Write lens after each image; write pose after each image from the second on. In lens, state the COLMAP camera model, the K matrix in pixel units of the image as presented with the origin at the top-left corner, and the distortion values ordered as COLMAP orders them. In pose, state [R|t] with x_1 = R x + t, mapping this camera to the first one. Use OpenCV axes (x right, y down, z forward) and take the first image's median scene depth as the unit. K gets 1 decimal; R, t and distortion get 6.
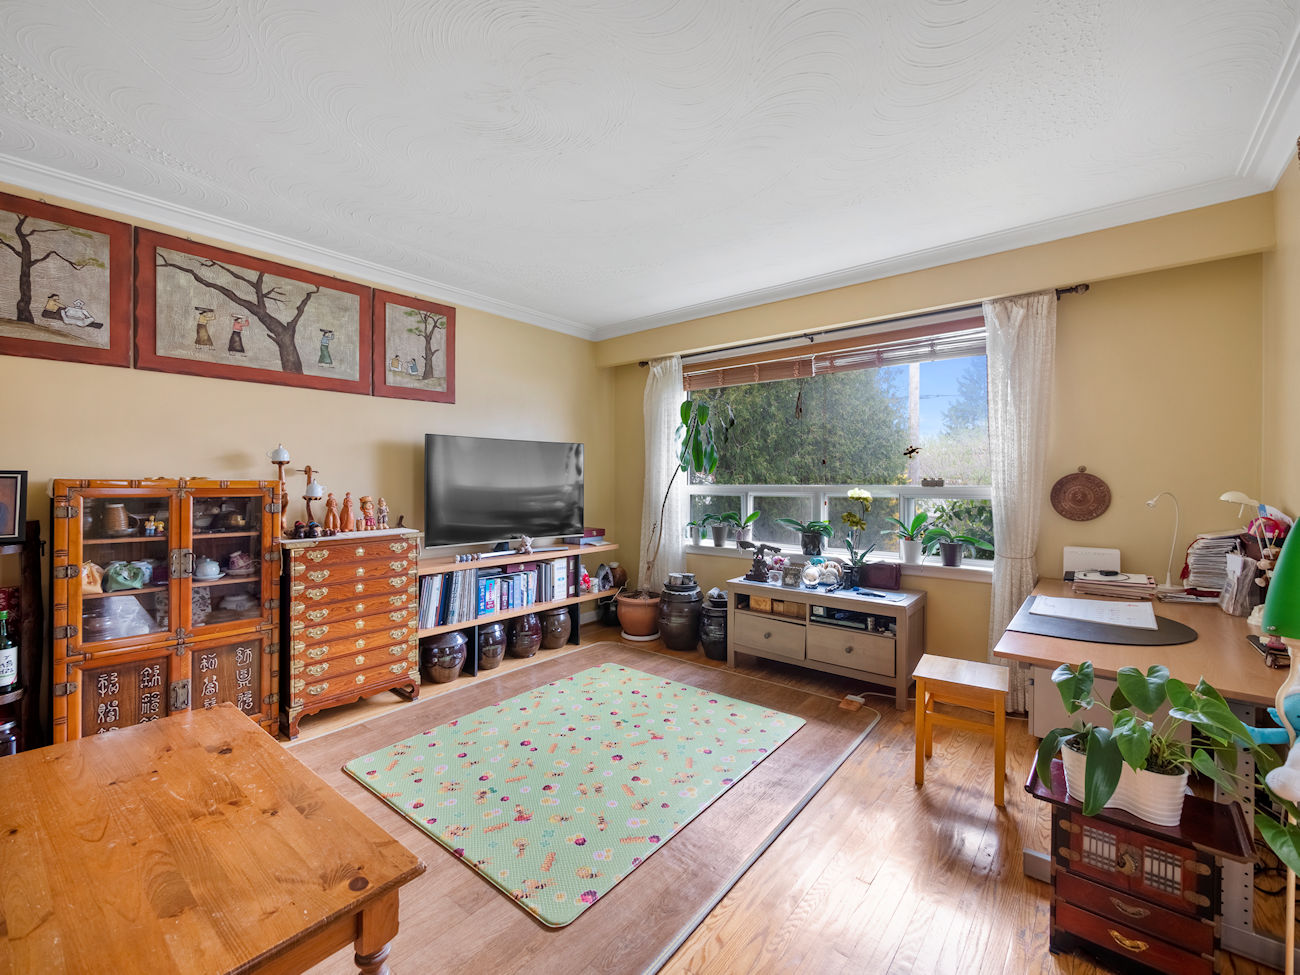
lens RADIAL K [[557.3, 0, 649.2], [0, 557.3, 482.7], [0, 0, 1]] dist [-0.005879, 0.000384]
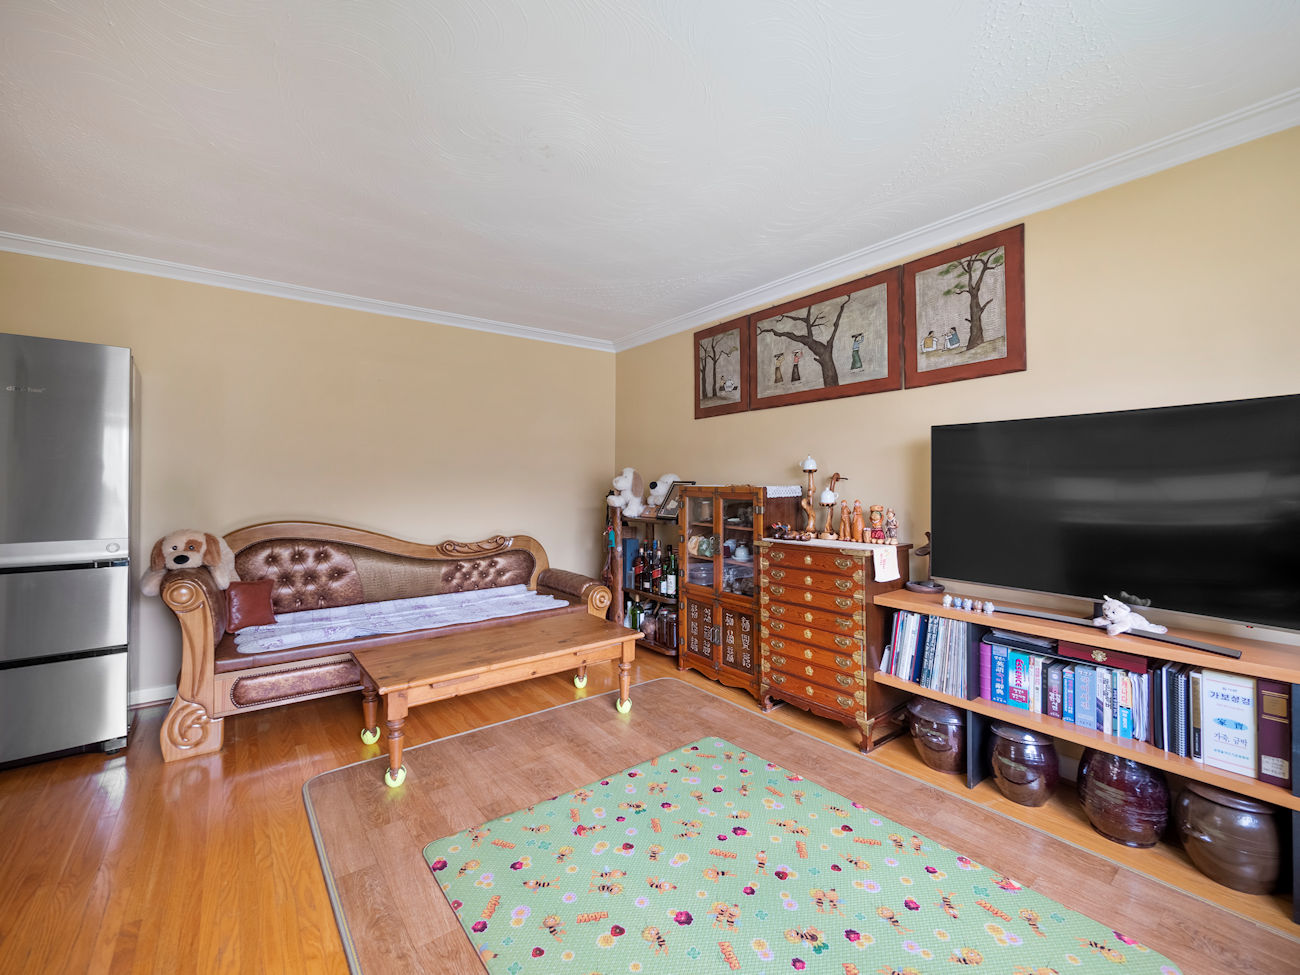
lens RADIAL K [[557.3, 0, 650.0], [0, 557.3, 479.6], [0, 0, 1]] dist [-0.005879, 0.000384]
pose [[-0.234196, -0.011510, -0.972121, 0.441868], [-0.008409, 0.999916, -0.009813, -0.004779], [0.972153, 0.005876, -0.234273, 0.842610]]
